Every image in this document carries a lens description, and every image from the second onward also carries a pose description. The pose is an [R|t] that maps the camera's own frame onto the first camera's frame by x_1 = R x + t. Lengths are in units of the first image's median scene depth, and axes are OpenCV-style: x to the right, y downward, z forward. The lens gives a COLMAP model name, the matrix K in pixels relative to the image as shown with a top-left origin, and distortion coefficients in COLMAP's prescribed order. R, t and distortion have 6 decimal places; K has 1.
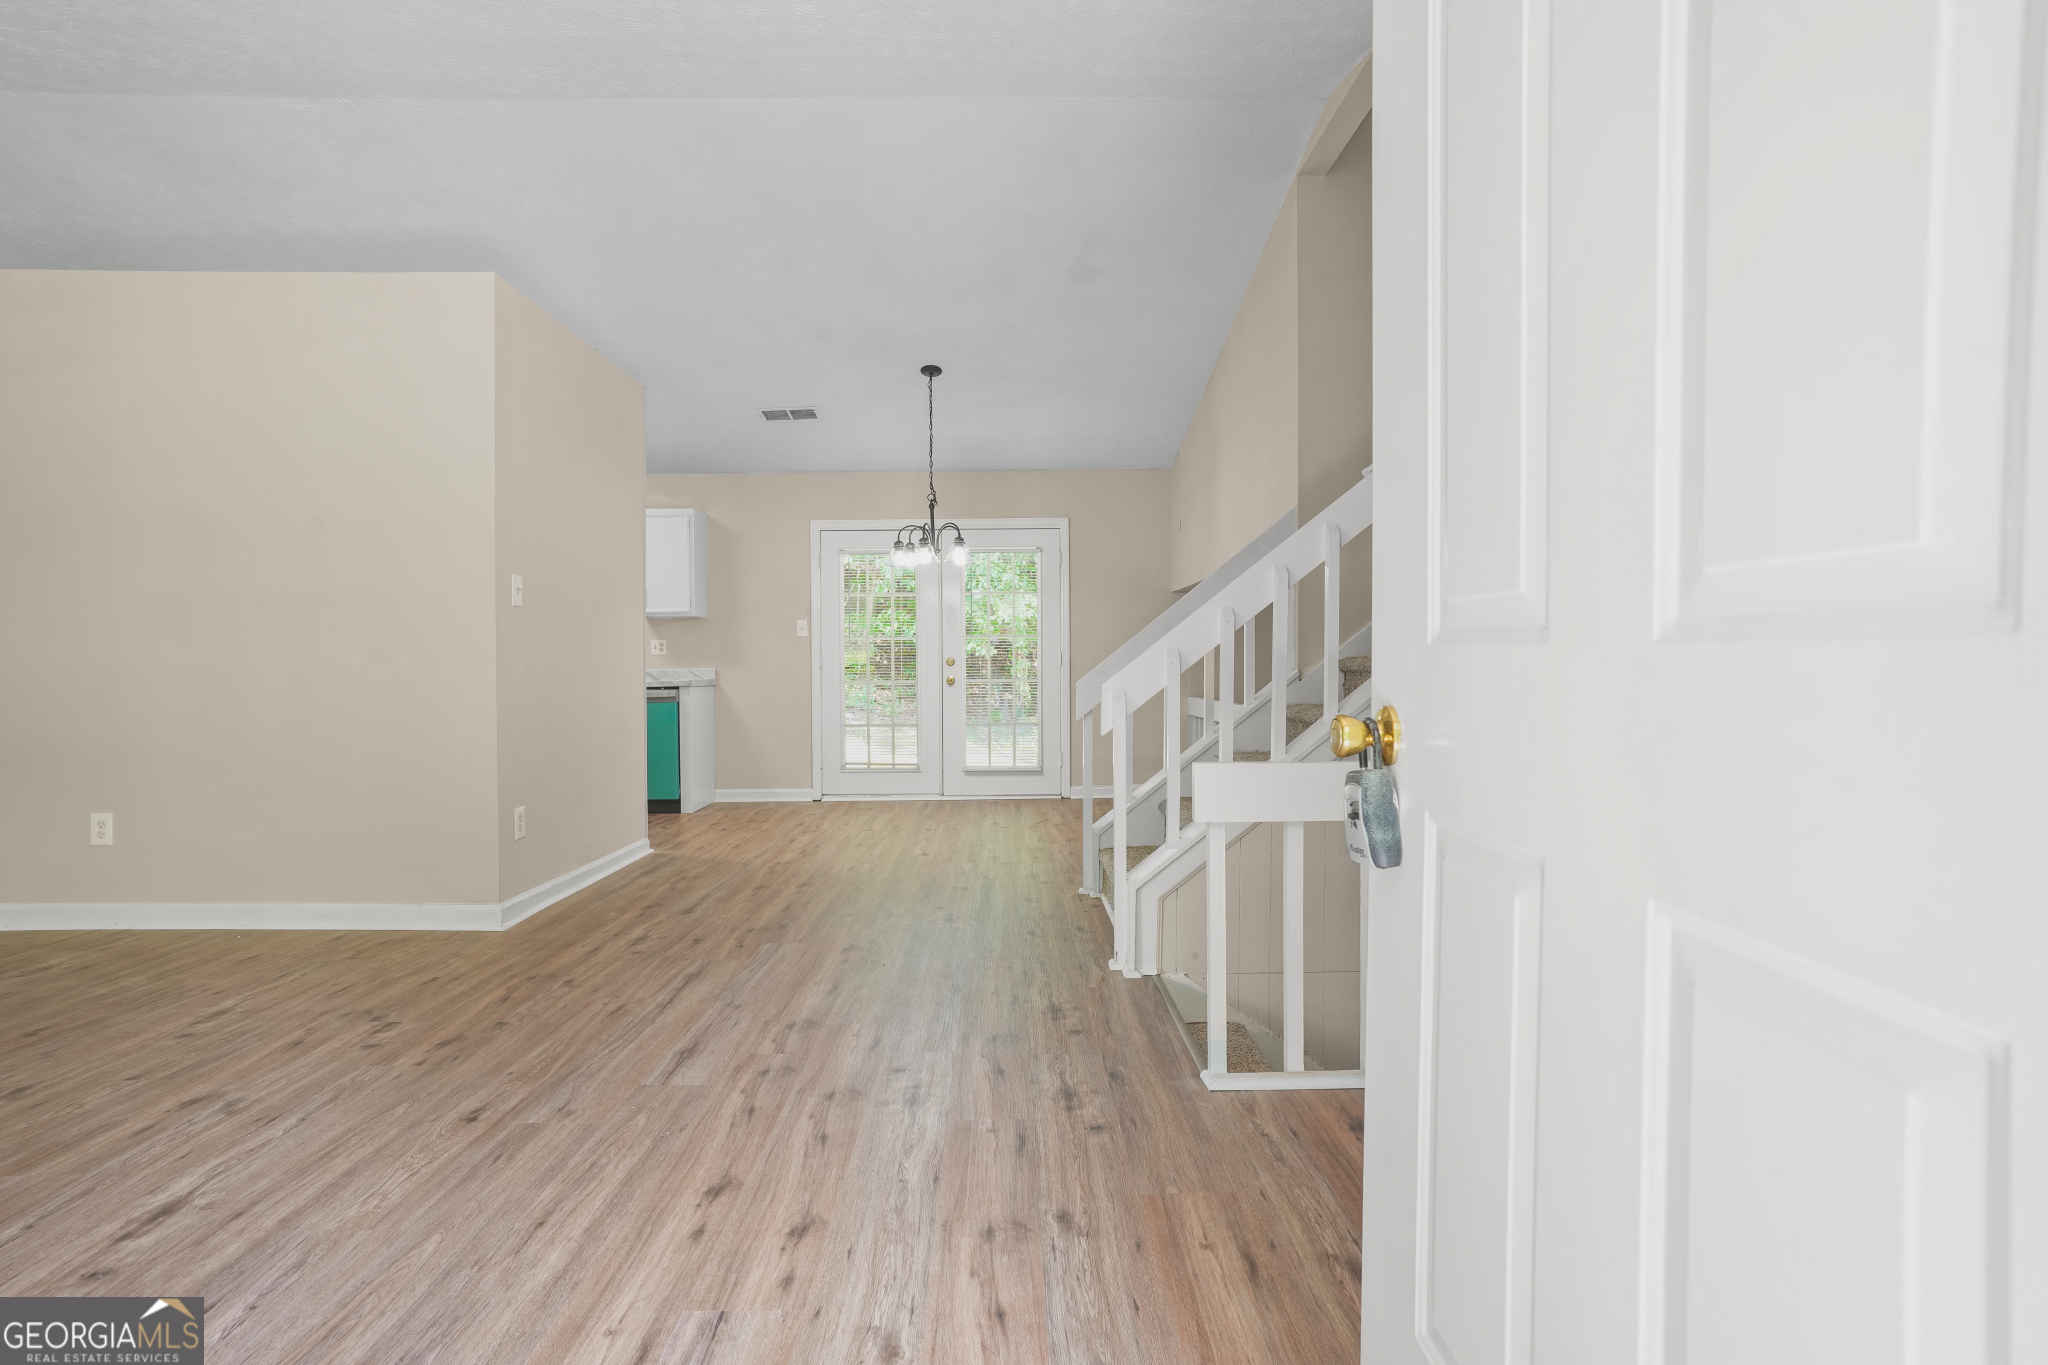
lens RADIAL K [[990.7, 0, 1013.0], [0, 990.7, 678.5], [0, 0, 1]] dist [-0.056388, 0.036641]
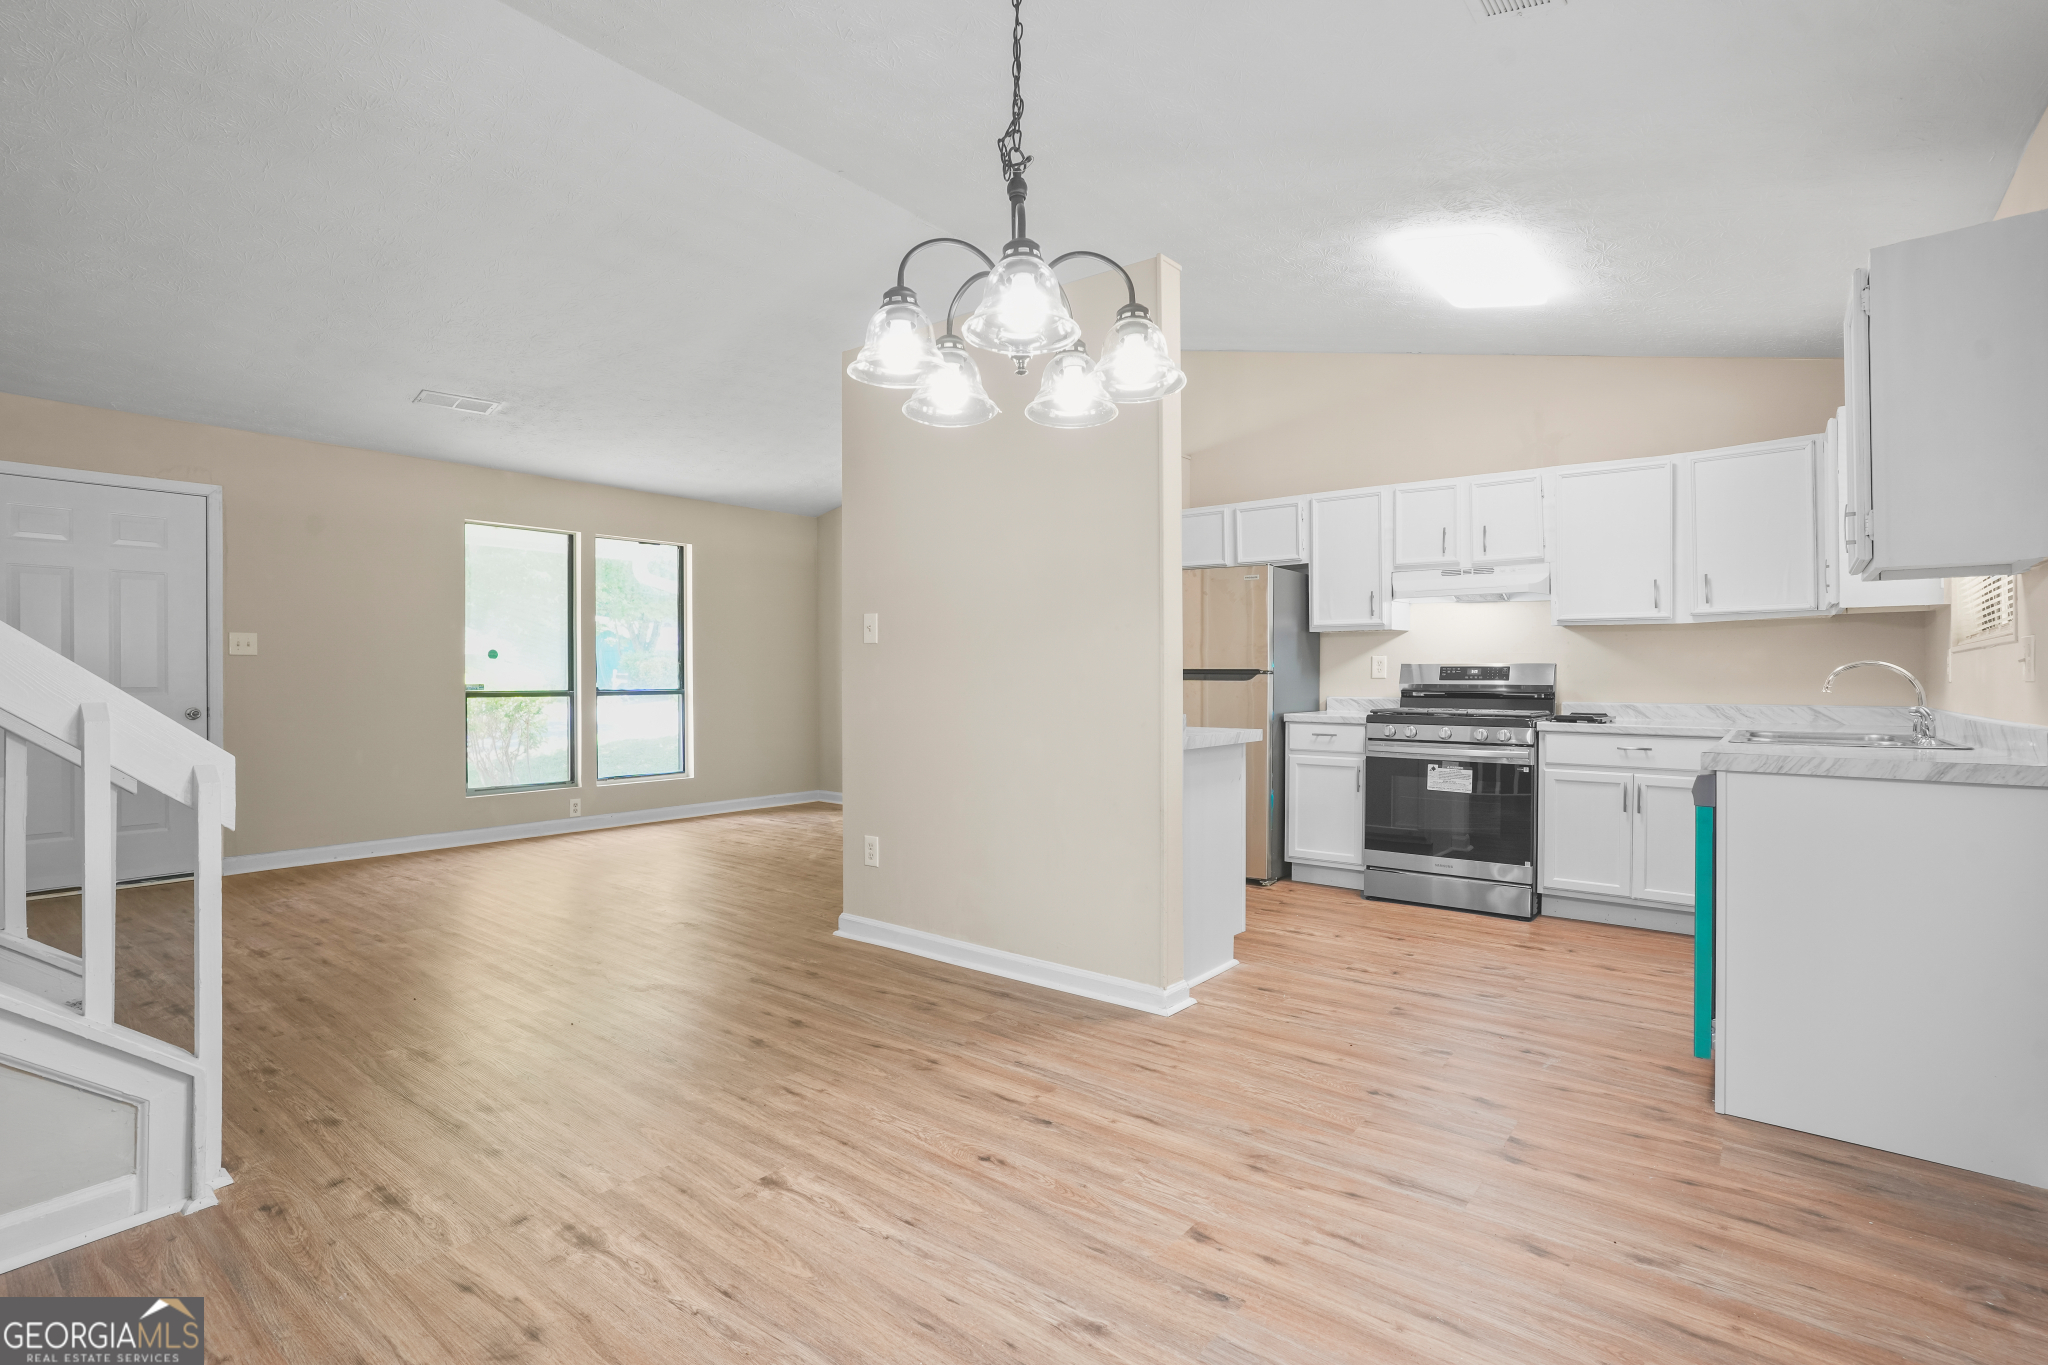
lens RADIAL K [[990.7, 0, 1013.0], [0, 990.7, 678.5], [0, 0, 1]] dist [-0.056388, 0.036641]
pose [[-0.634989, 0.003447, -0.772514, 0.269806], [-0.008229, 0.999903, 0.011226, -0.062505], [0.772478, 0.013486, -0.634899, 2.255060]]
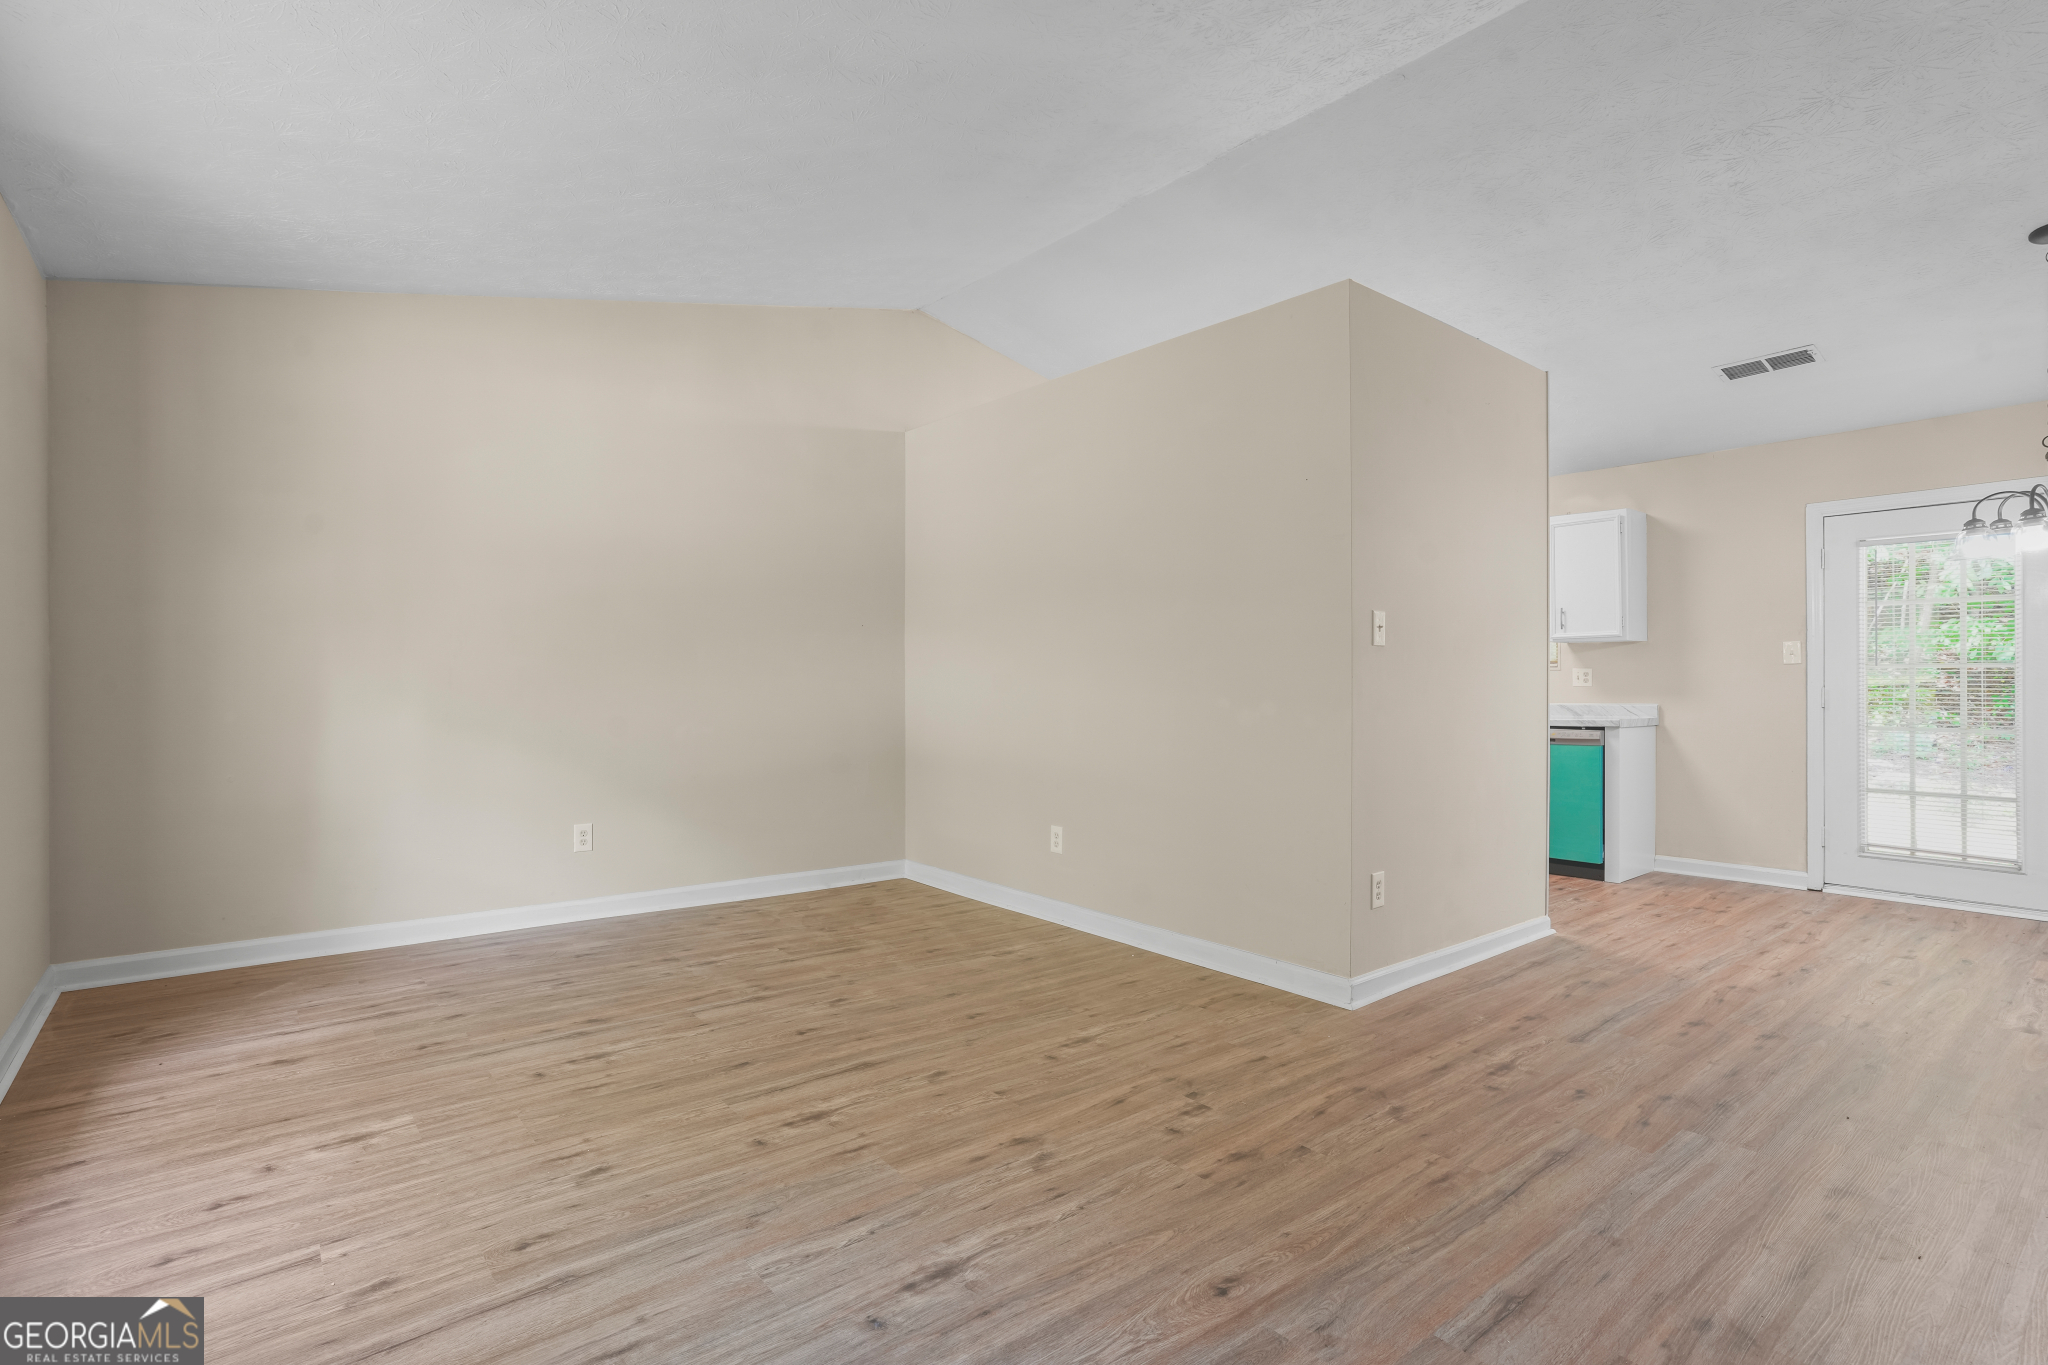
lens RADIAL K [[990.7, 0, 1013.0], [0, 990.7, 678.5], [0, 0, 1]] dist [-0.056388, 0.036641]
pose [[0.619257, 0.002844, -0.785183, -0.012495], [-0.015051, 0.999853, -0.008249, -0.040259], [0.785044, 0.016926, 0.619209, 0.233837]]
